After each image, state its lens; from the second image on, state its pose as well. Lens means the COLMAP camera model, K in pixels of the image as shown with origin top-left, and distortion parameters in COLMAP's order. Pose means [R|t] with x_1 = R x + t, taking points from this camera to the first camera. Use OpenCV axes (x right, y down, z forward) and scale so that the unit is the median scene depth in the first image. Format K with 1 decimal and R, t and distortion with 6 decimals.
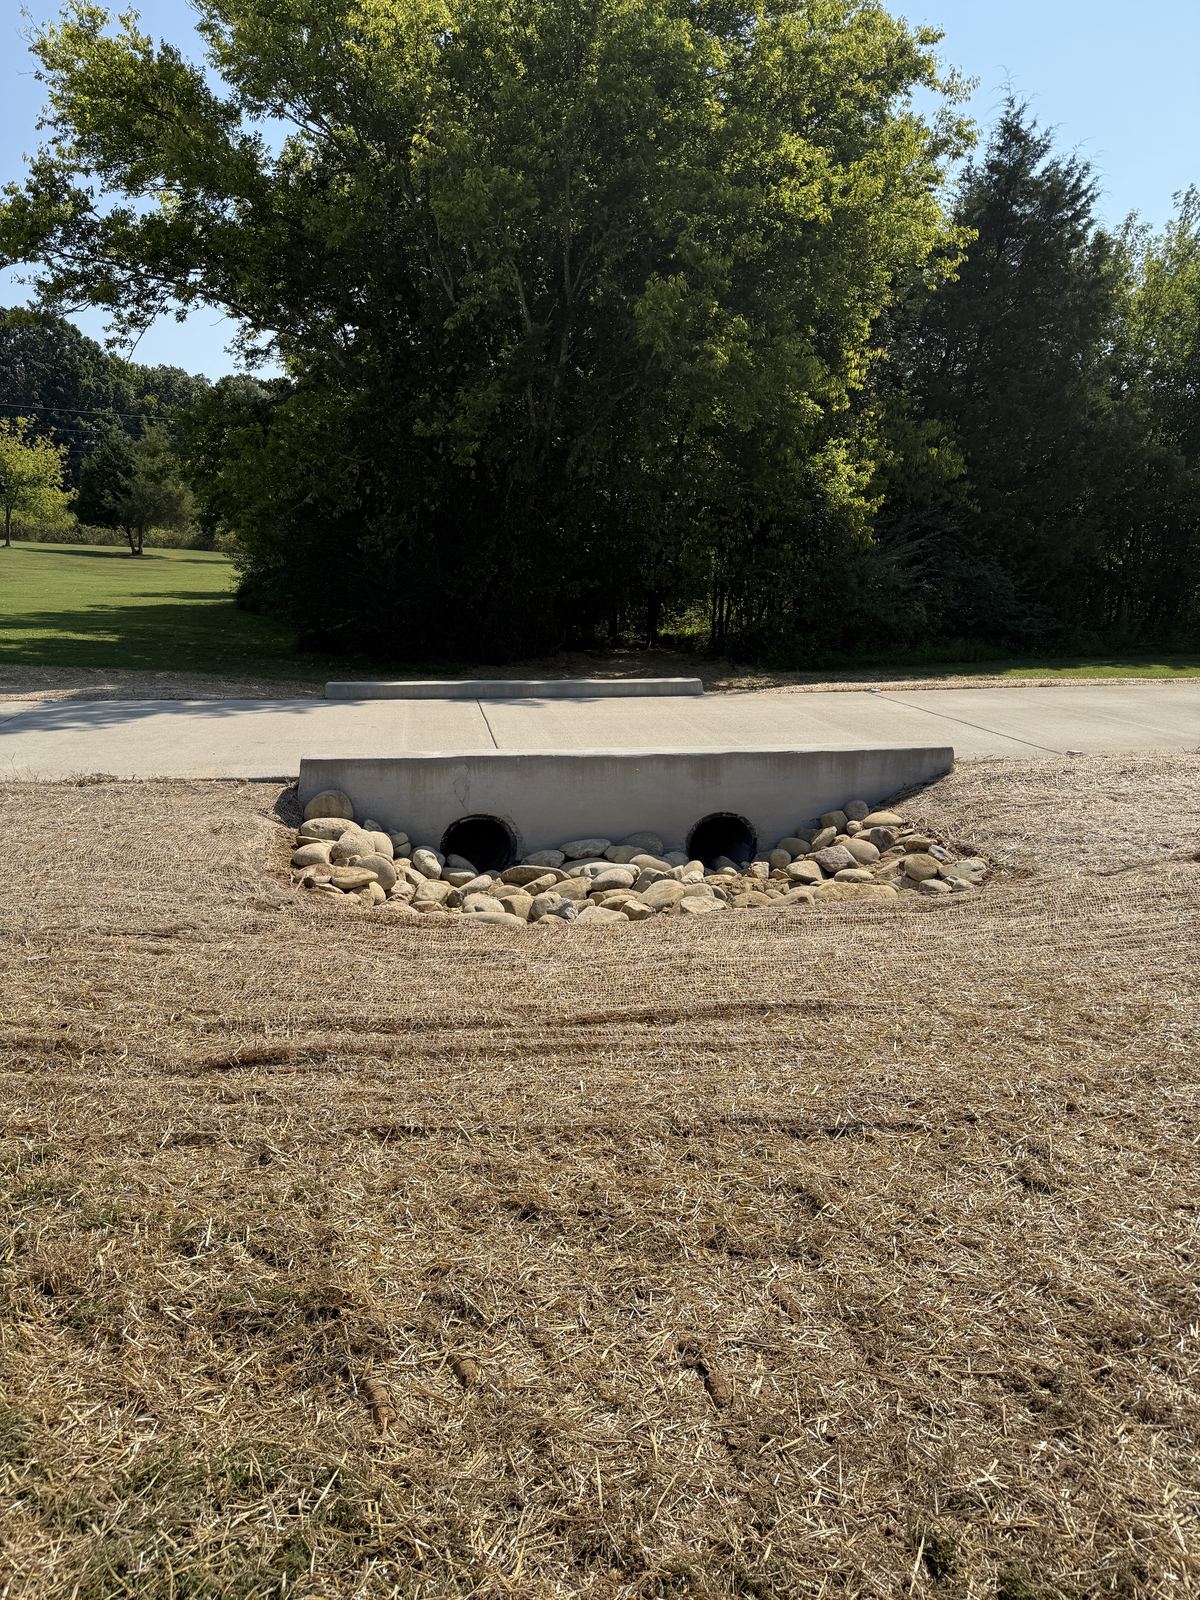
lens RADIAL K [[1247.3, 0, 600.7], [0, 1247.3, 782.6], [0, 0, 1]] dist [-0.012941, -0.006610]
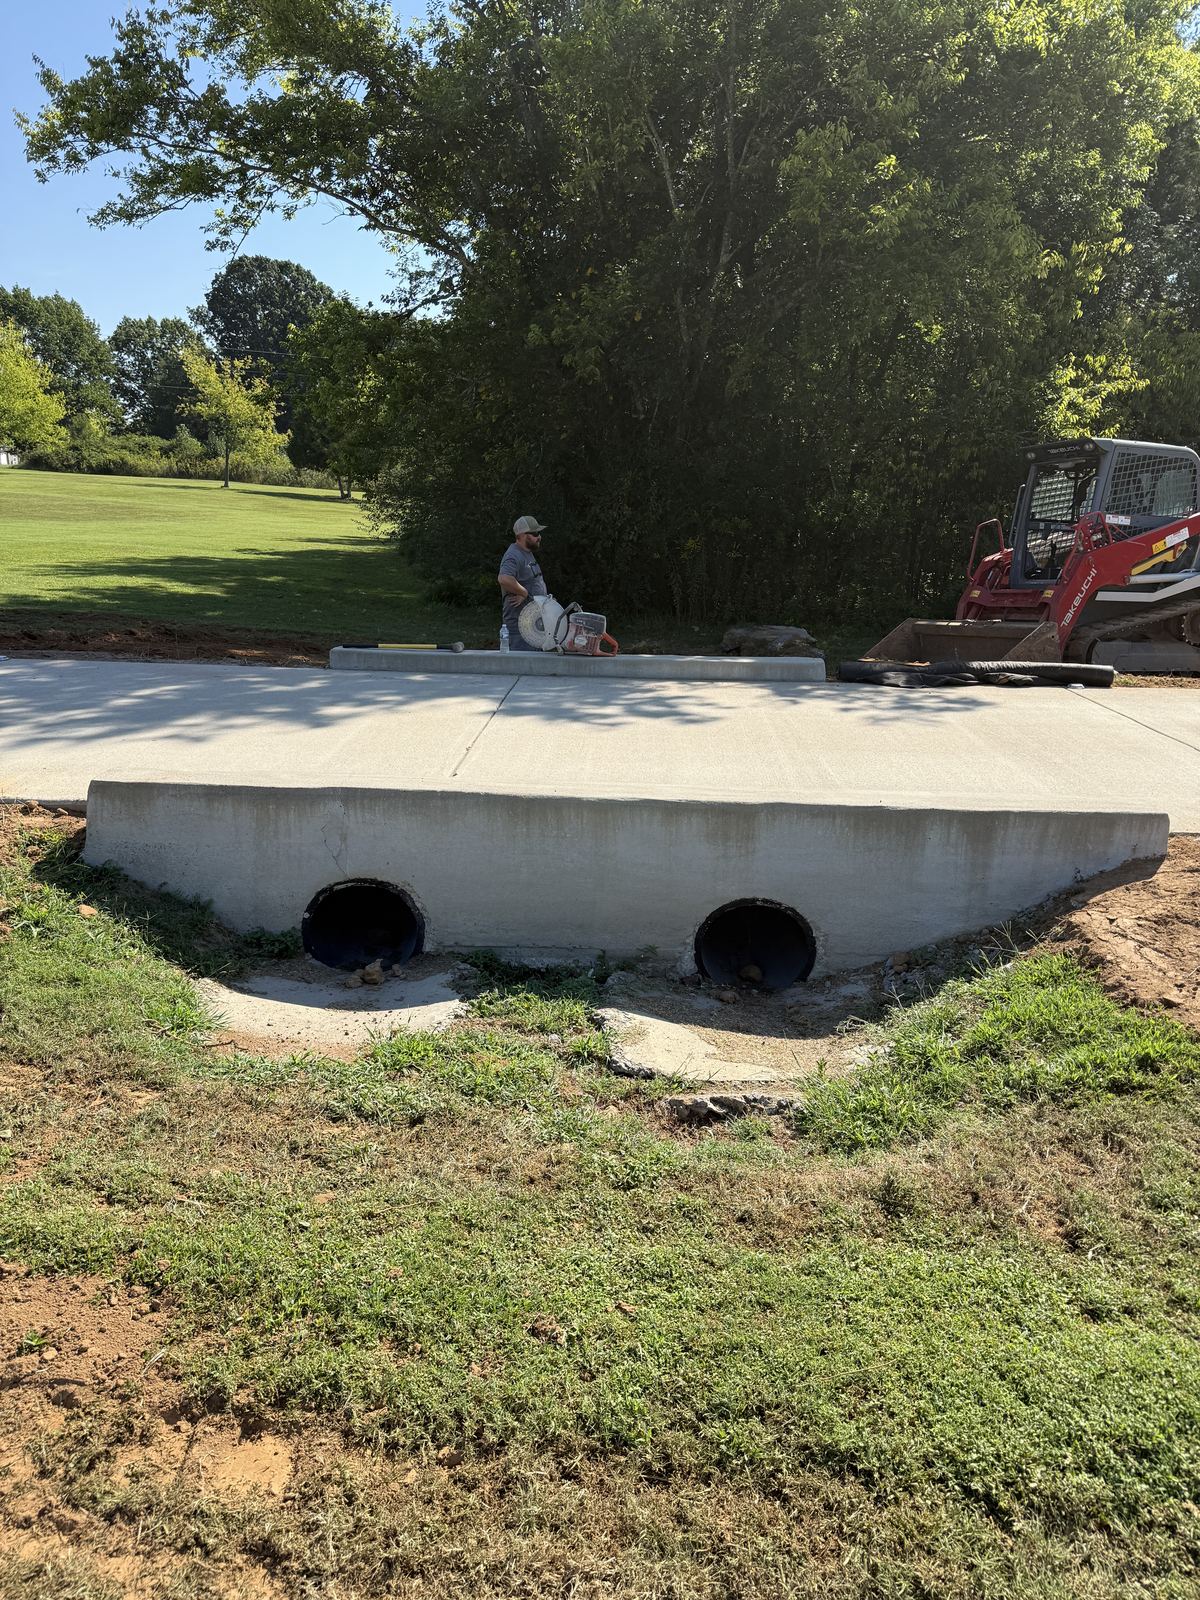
lens RADIAL K [[1143.4, 0, 600.0], [0, 1143.4, 800.0], [0, 0, 1]] dist [0.012359, 0.005102]
pose [[0.978376, 0.067564, -0.195486, 0.067544], [-0.054449, 0.995939, 0.071705, -0.031986], [0.199537, -0.059510, 0.978082, 0.225726]]
